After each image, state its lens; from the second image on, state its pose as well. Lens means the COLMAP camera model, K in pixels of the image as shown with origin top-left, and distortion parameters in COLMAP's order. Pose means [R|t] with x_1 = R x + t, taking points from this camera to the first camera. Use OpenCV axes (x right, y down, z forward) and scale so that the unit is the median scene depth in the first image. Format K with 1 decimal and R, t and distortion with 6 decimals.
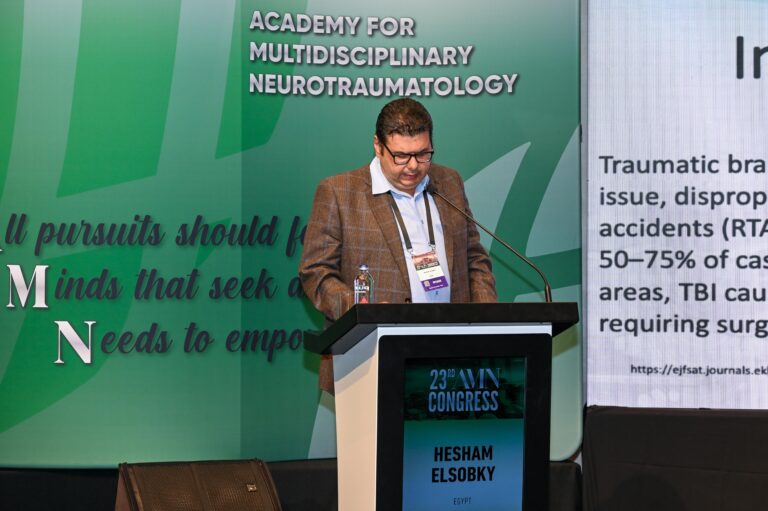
lens RADIAL K [[1914.2, 0, 377.6], [0, 1914.2, 275.8], [0, 0, 1]] dist [-0.075921, 0.000000]
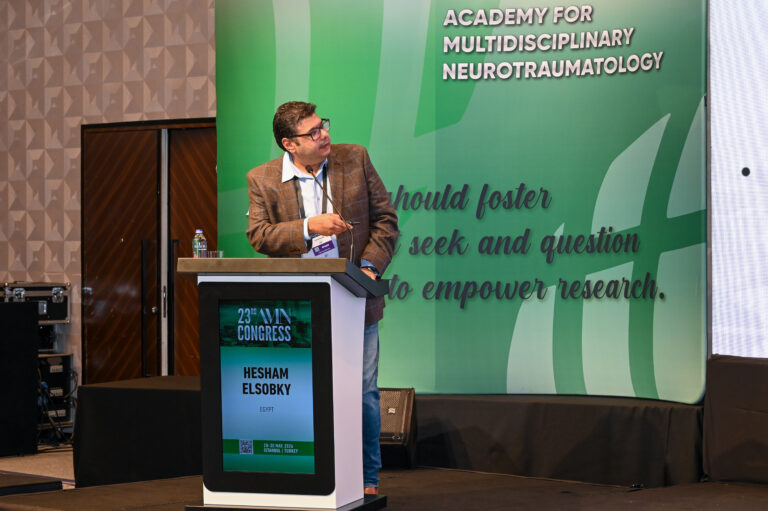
lens RADIAL K [[2189.9, 0, 384.6], [0, 2189.9, 257.7], [0, 0, 1]] dist [-0.080233, 0.000000]
pose [[0.818983, 0.004456, -0.573801, 0.681028], [0.003332, 0.999916, 0.012521, -0.003319], [0.573808, -0.012166, 0.818899, -0.126809]]
